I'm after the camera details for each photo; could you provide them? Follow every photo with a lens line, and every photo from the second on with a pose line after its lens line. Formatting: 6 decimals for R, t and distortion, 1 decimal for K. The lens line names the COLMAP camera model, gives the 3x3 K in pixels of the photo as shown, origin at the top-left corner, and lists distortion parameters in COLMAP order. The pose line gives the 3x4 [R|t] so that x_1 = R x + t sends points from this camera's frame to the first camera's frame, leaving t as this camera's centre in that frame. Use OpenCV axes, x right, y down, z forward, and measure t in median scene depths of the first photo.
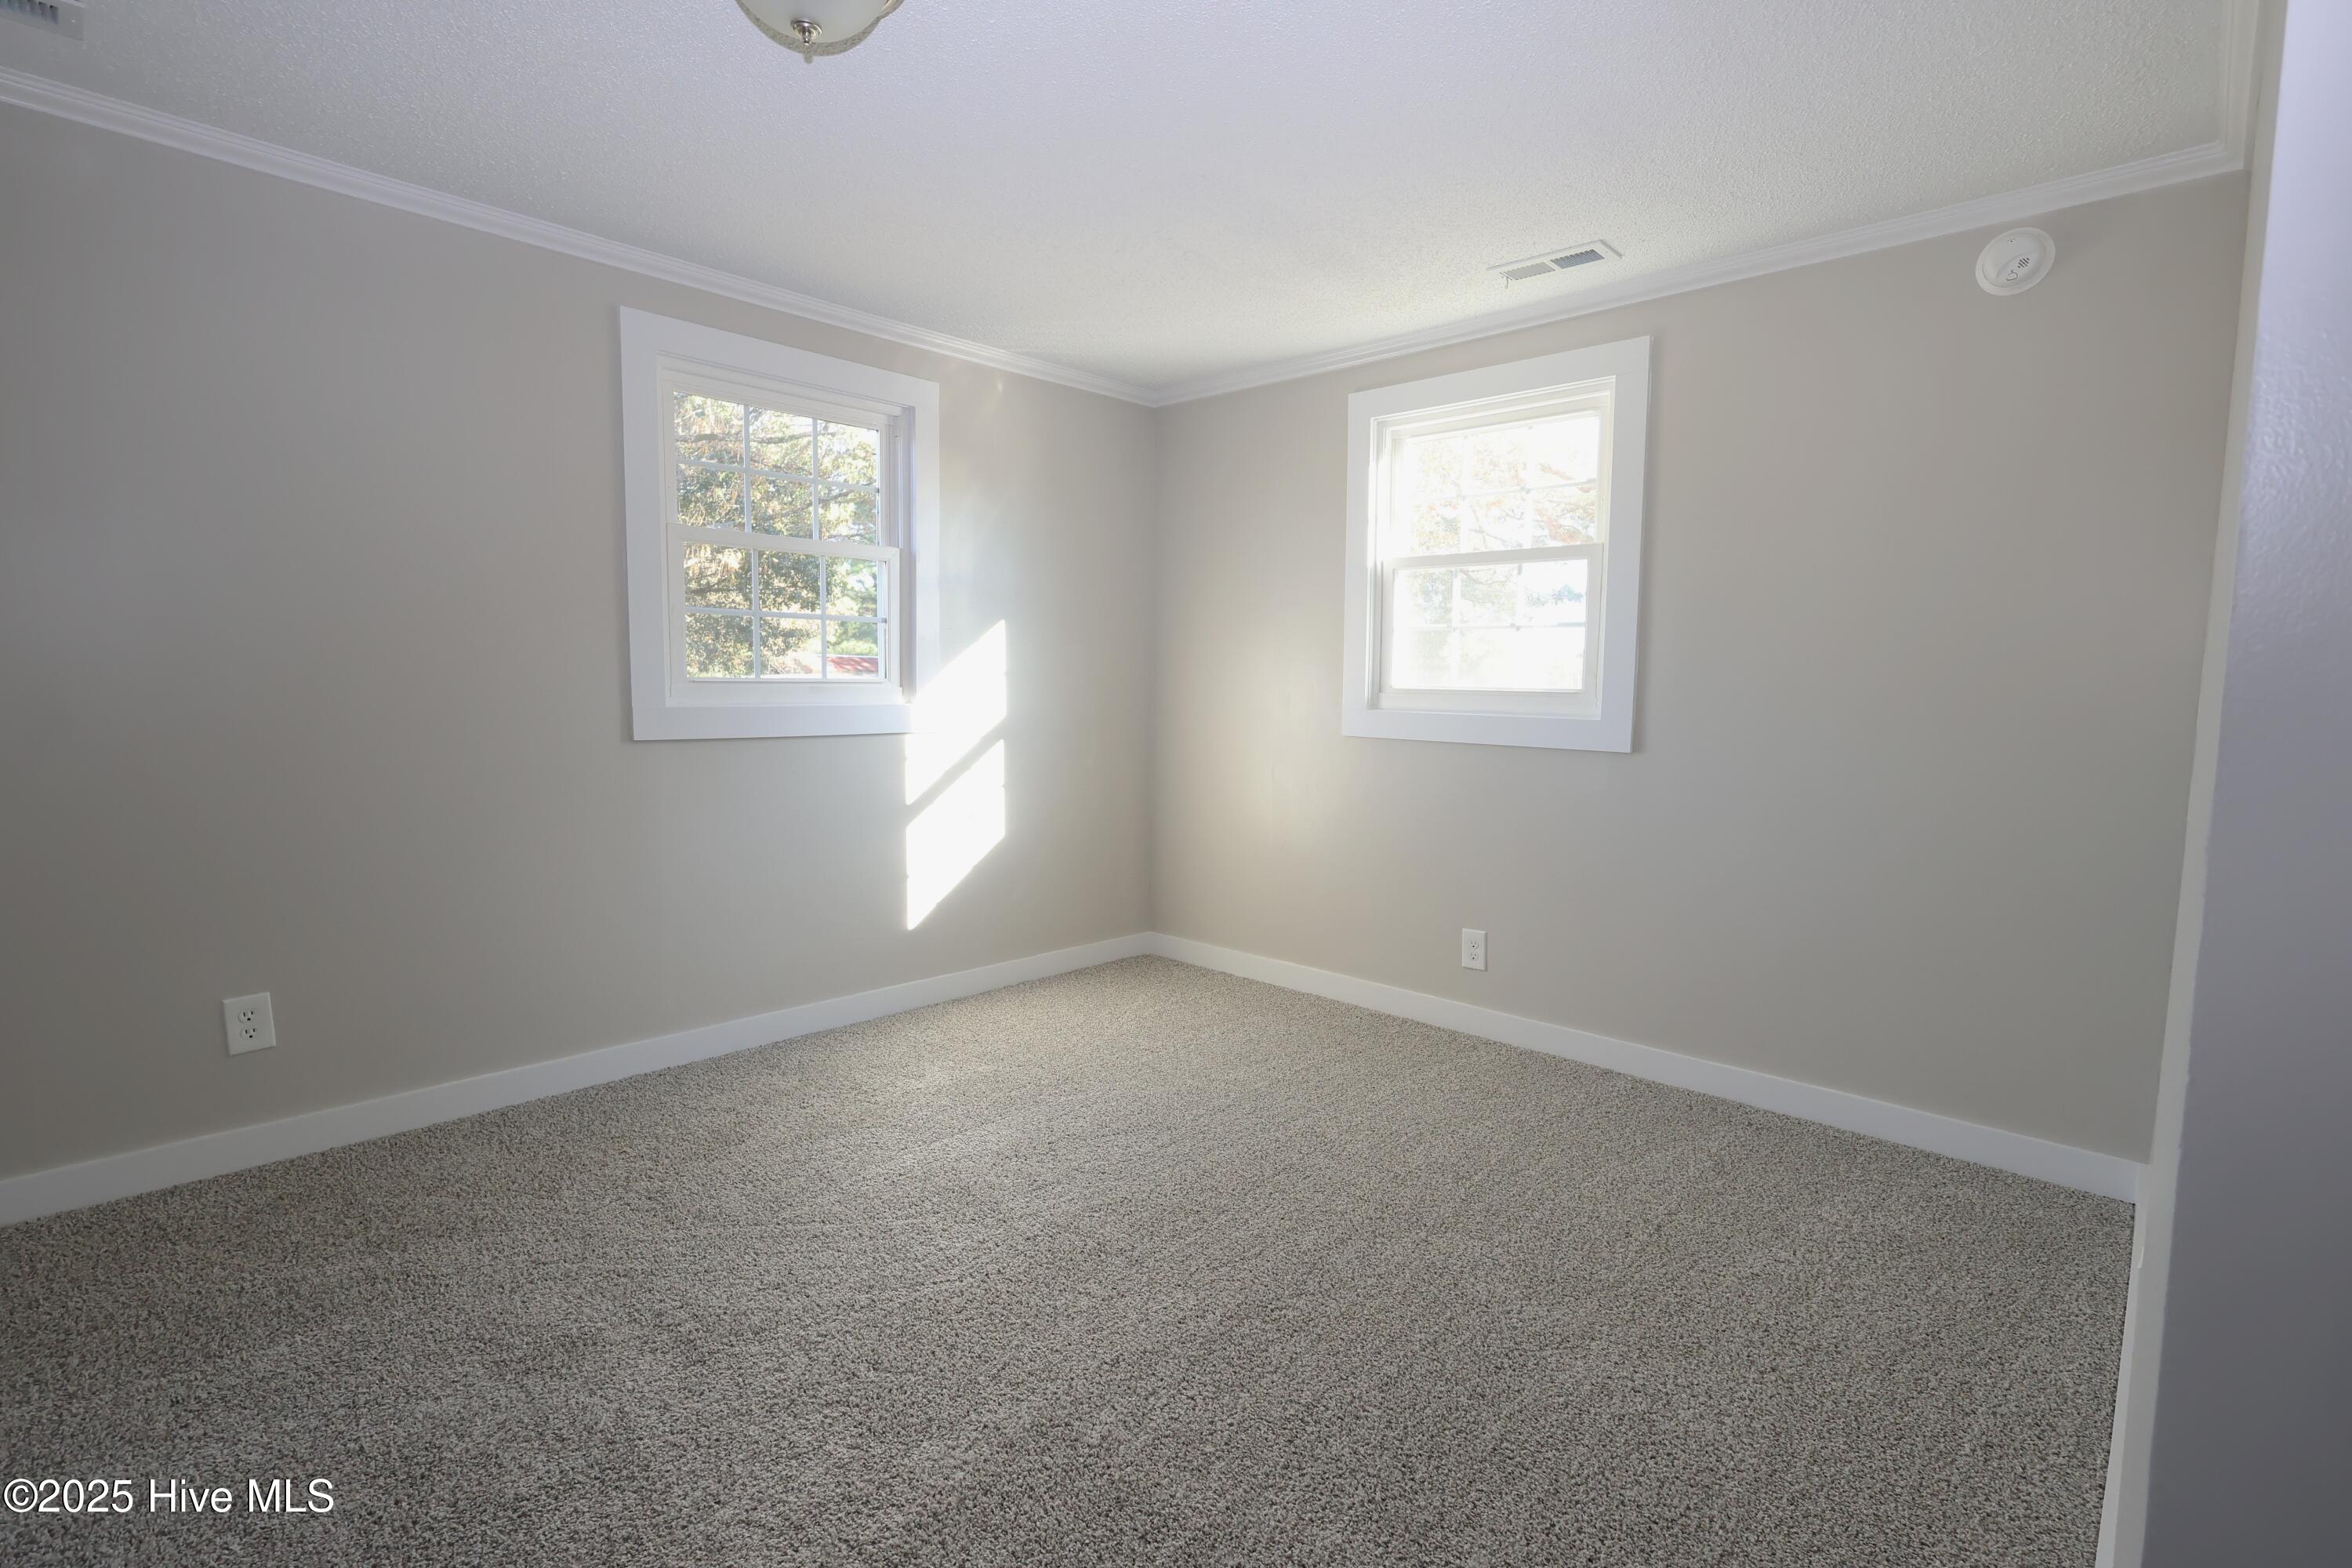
lens RADIAL K [[1078.7, 0, 1181.1], [0, 1078.7, 774.8], [0, 0, 1]] dist [-0.000920, 0.000000]
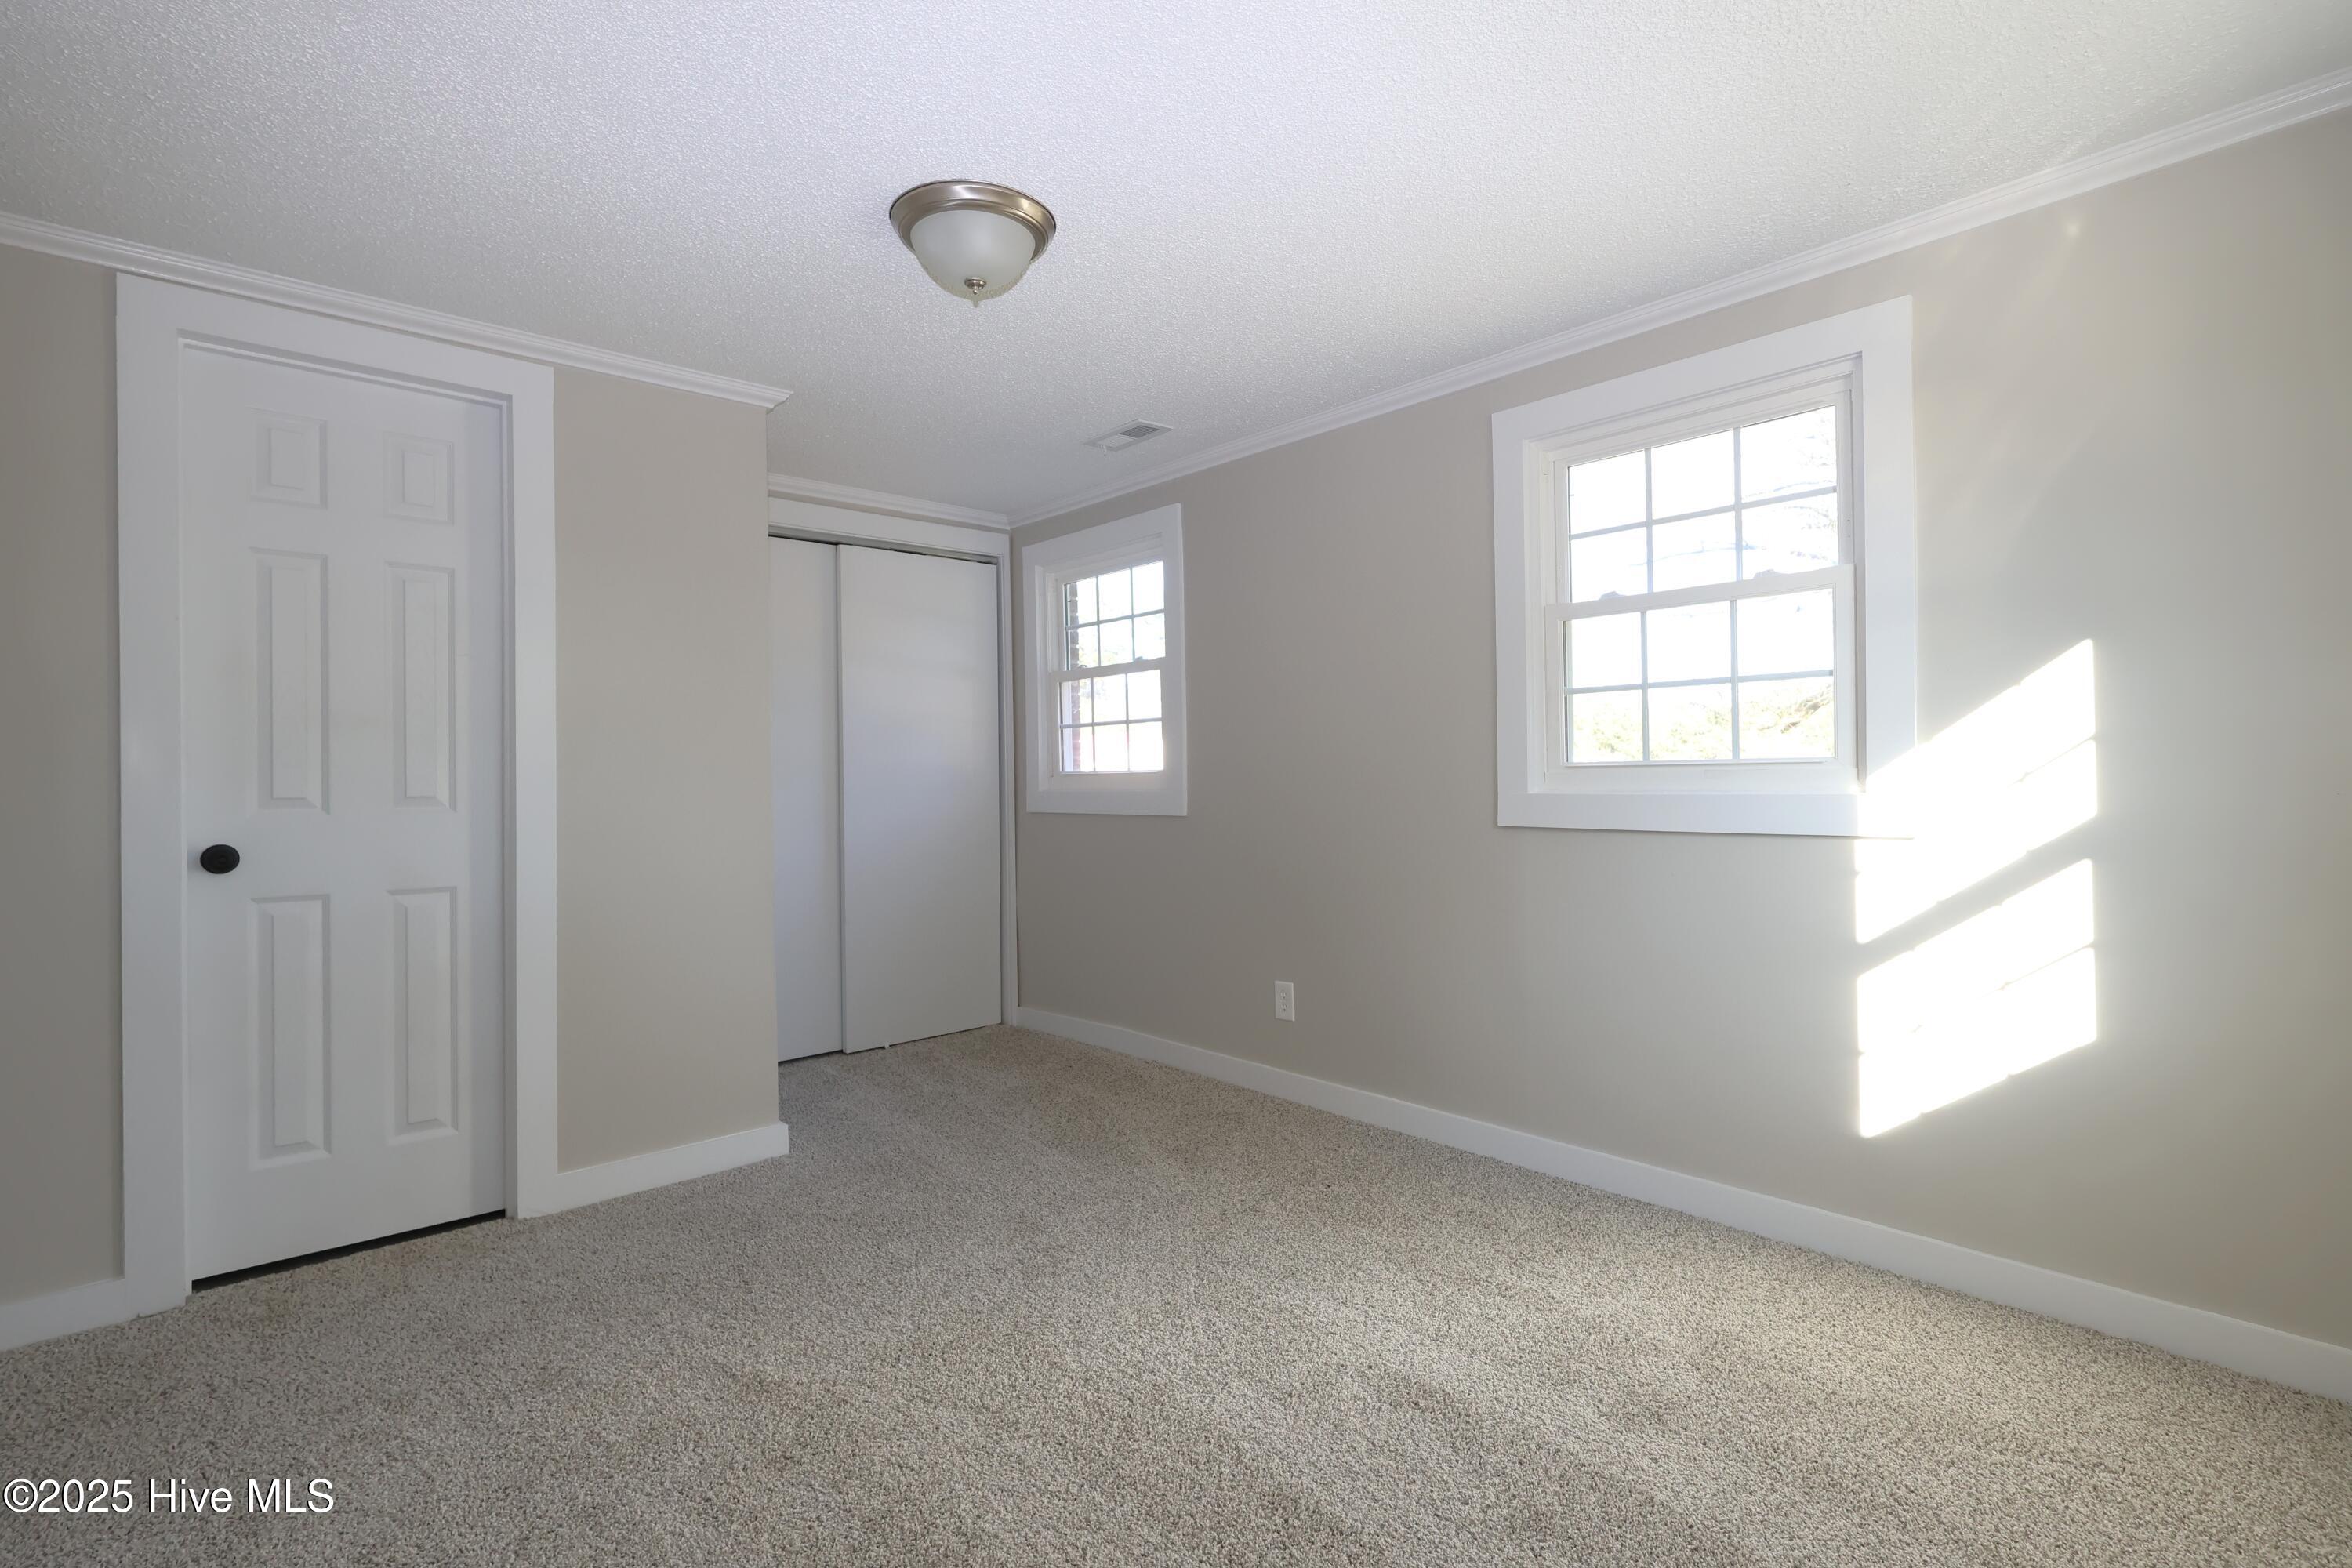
lens RADIAL K [[1078.7, 0, 1171.7], [0, 1078.7, 781.6], [0, 0, 1]] dist [-0.000920, 0.000000]
pose [[-0.067822, -0.010776, -0.997639, 0.436538], [-0.078502, 0.996899, -0.005431, -0.035434], [0.994604, 0.077948, -0.068458, 0.621337]]
